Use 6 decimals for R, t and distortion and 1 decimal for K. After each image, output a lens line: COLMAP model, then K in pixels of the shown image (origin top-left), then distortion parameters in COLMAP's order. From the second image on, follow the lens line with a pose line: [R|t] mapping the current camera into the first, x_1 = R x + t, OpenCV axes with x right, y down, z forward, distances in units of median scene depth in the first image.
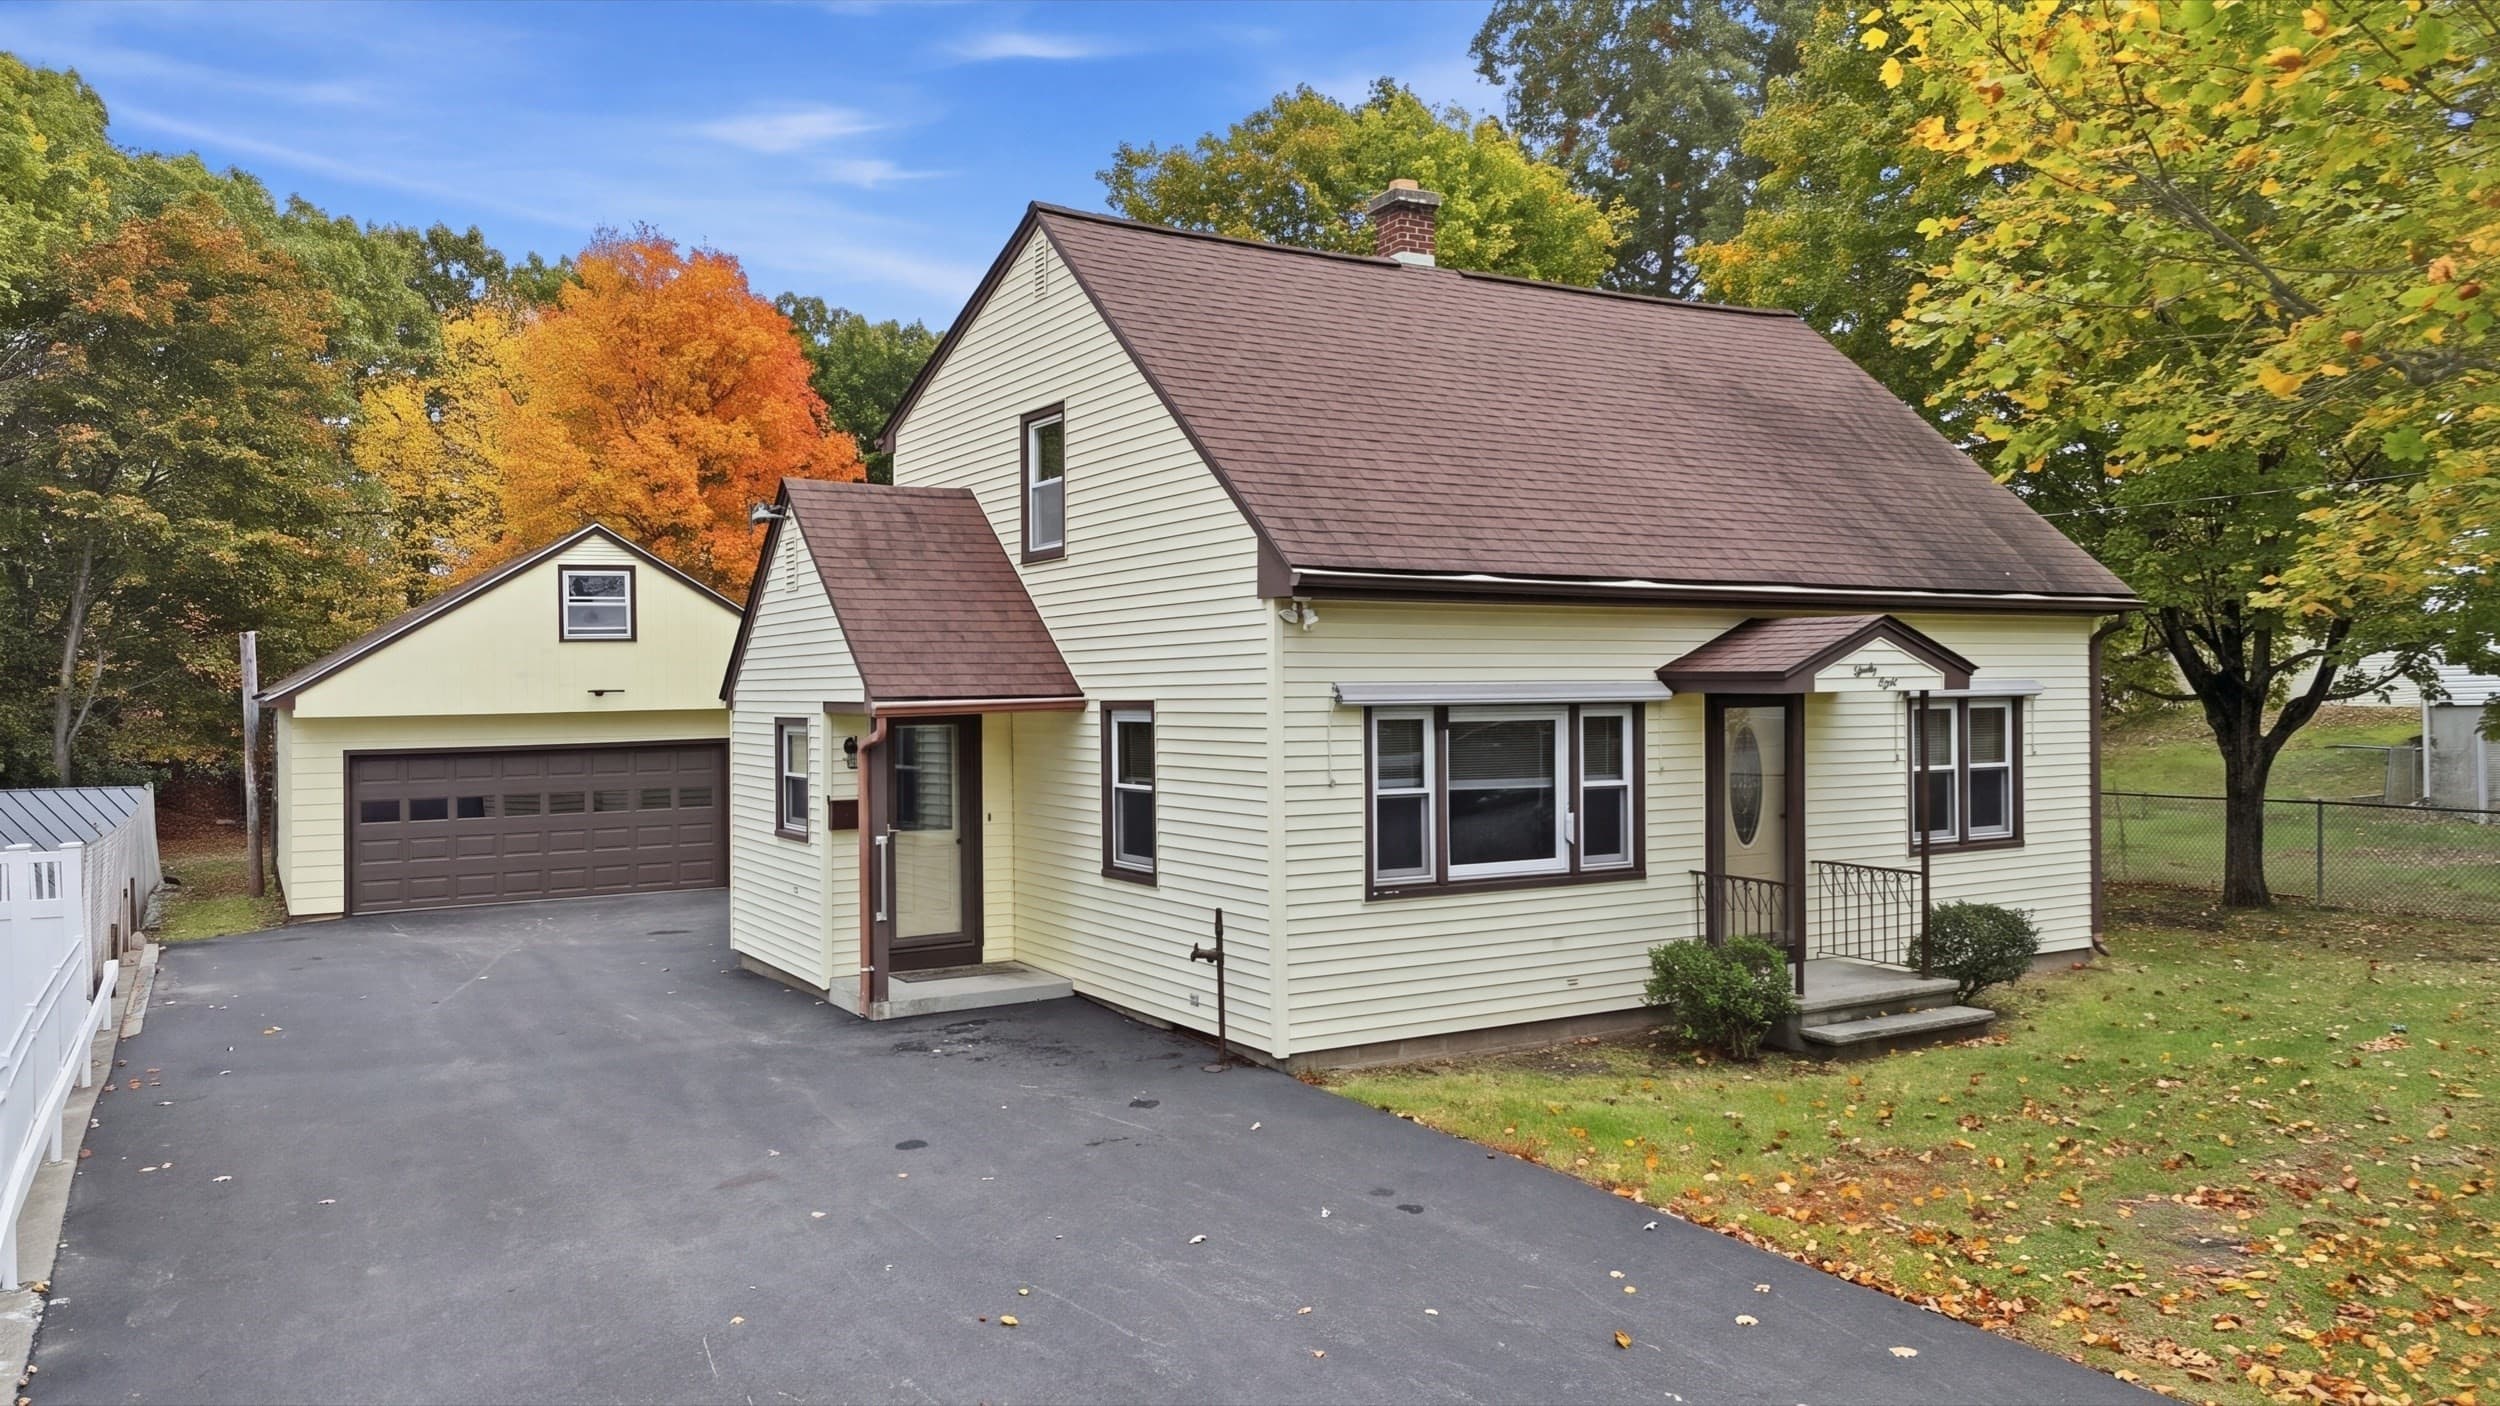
lens RADIAL K [[1789.1, 0, 1255.0], [0, 1789.1, 687.7], [0, 0, 1]] dist [0.022832, 0.000826]
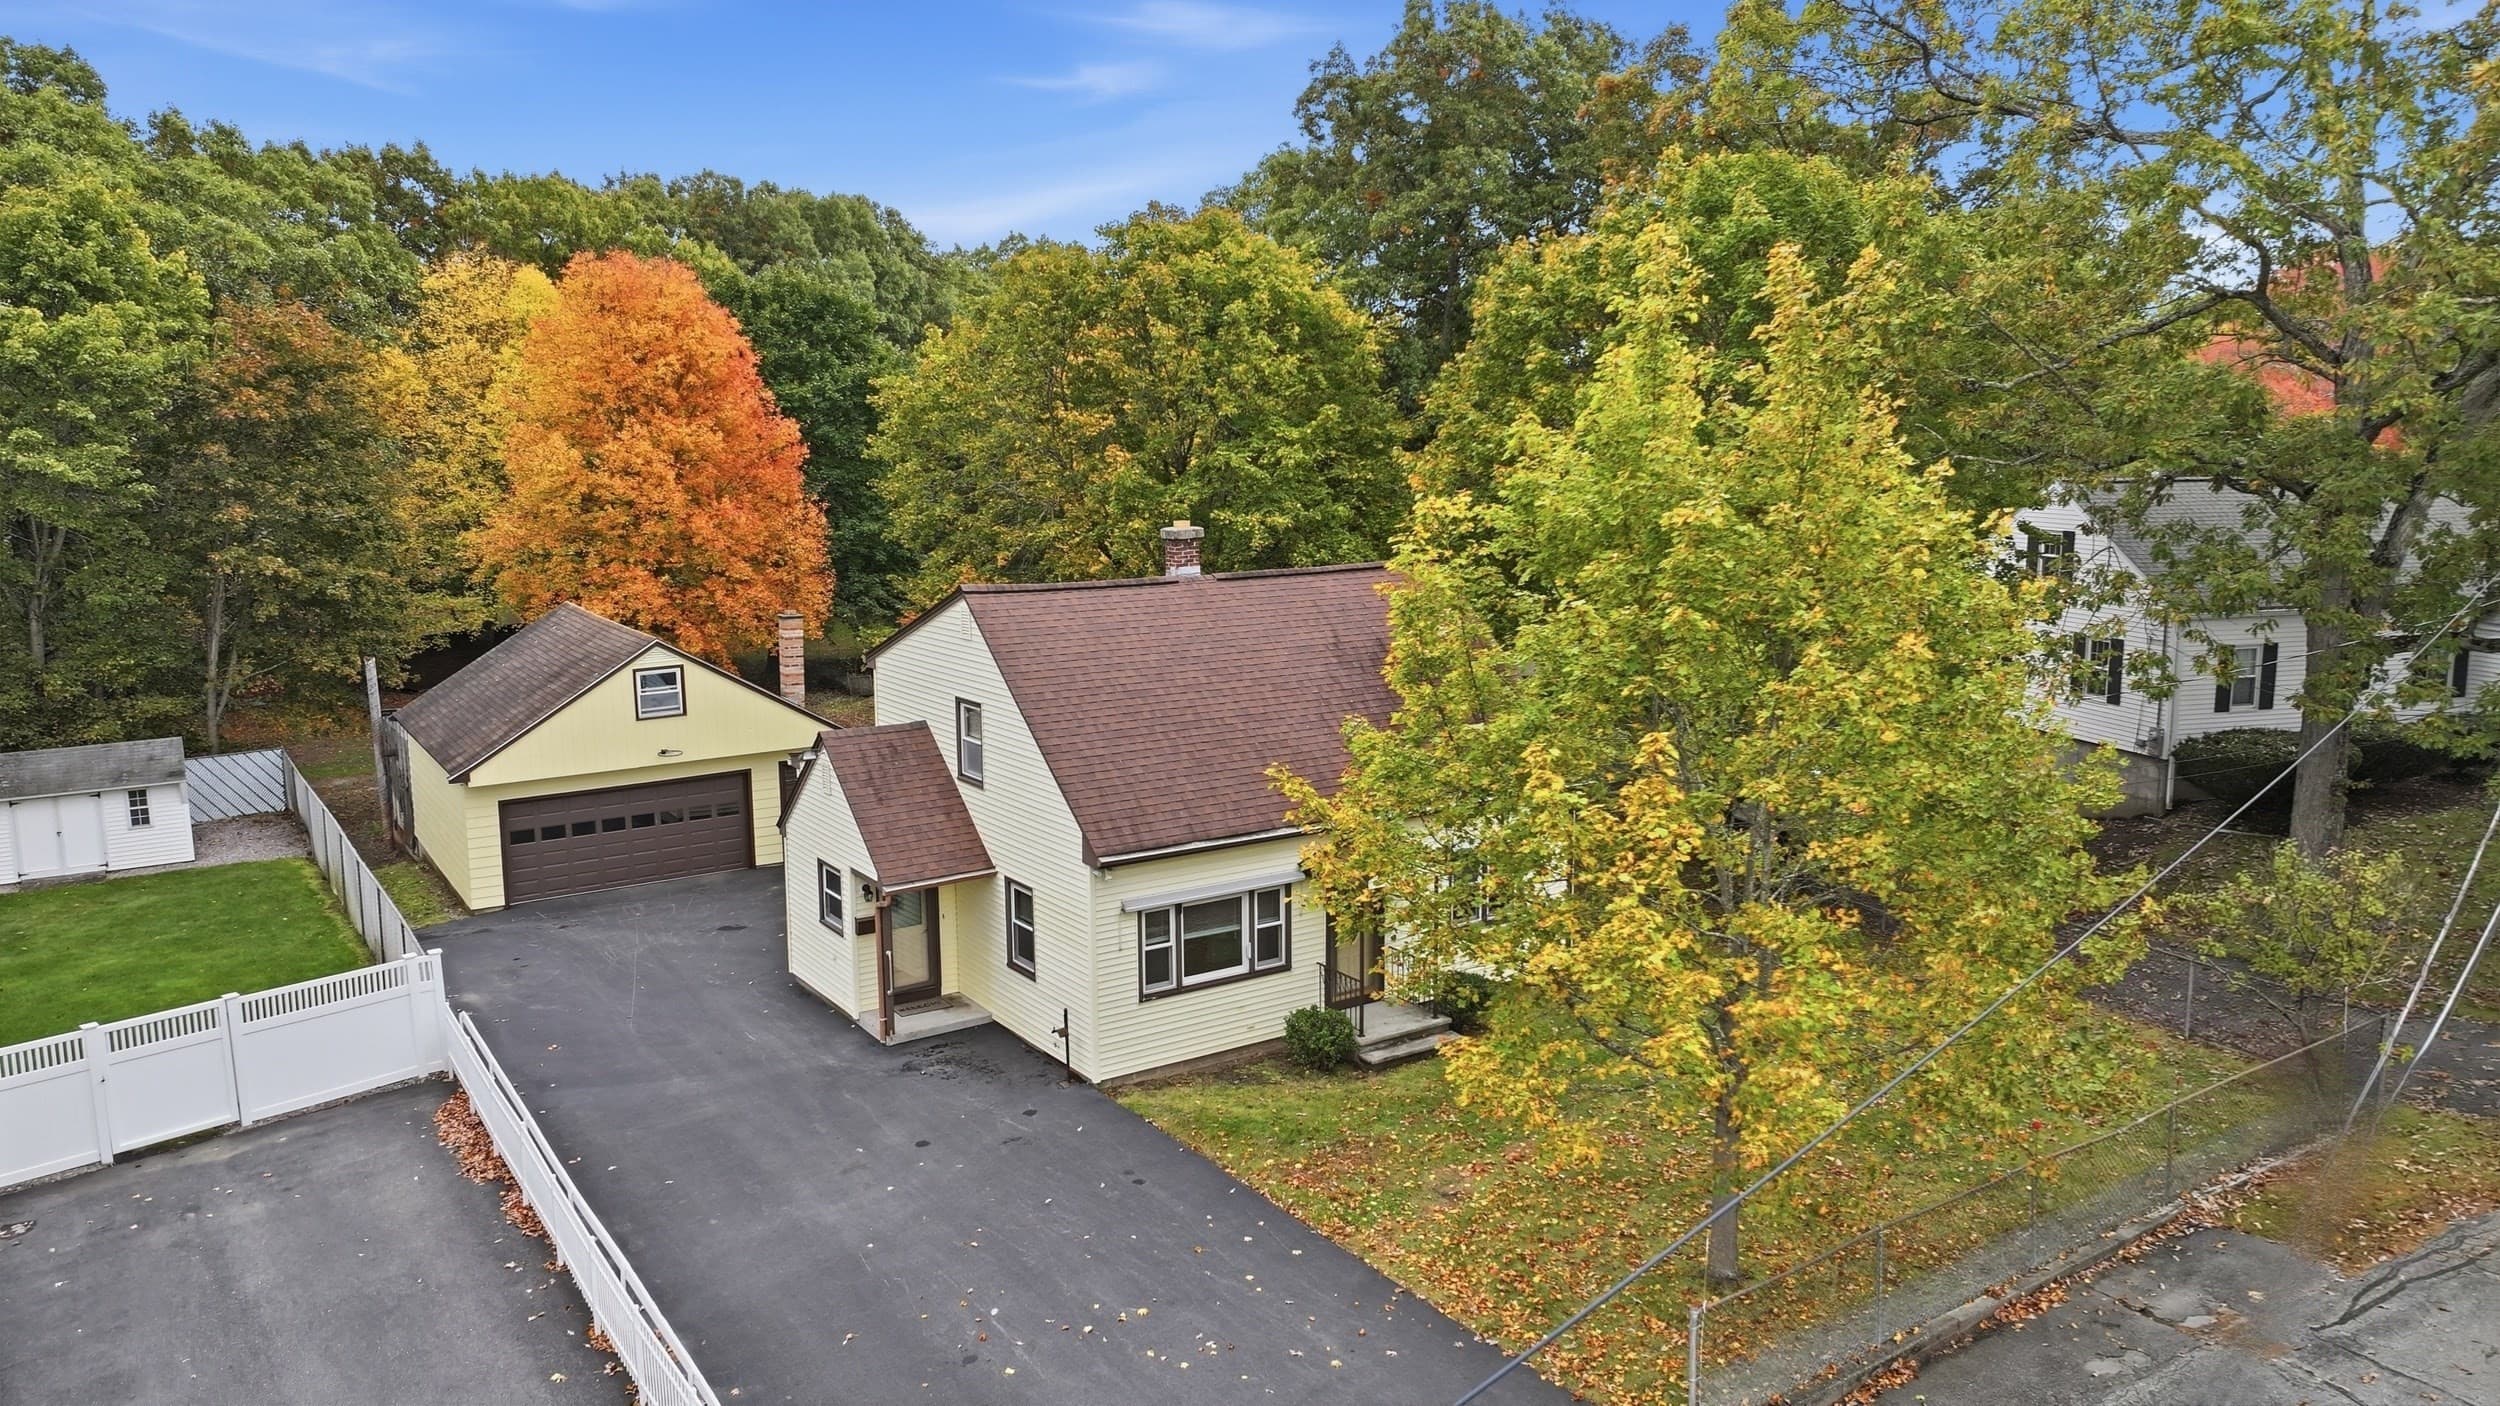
lens RADIAL K [[1789.1, 0, 1253.3], [0, 1789.1, 696.8], [0, 0, 1]] dist [0.022832, 0.000826]
pose [[0.998748, -0.007434, 0.049465, 0.082871], [-0.000209, 0.988268, 0.152732, -0.470998], [-0.050020, -0.152551, 0.987029, -0.838661]]
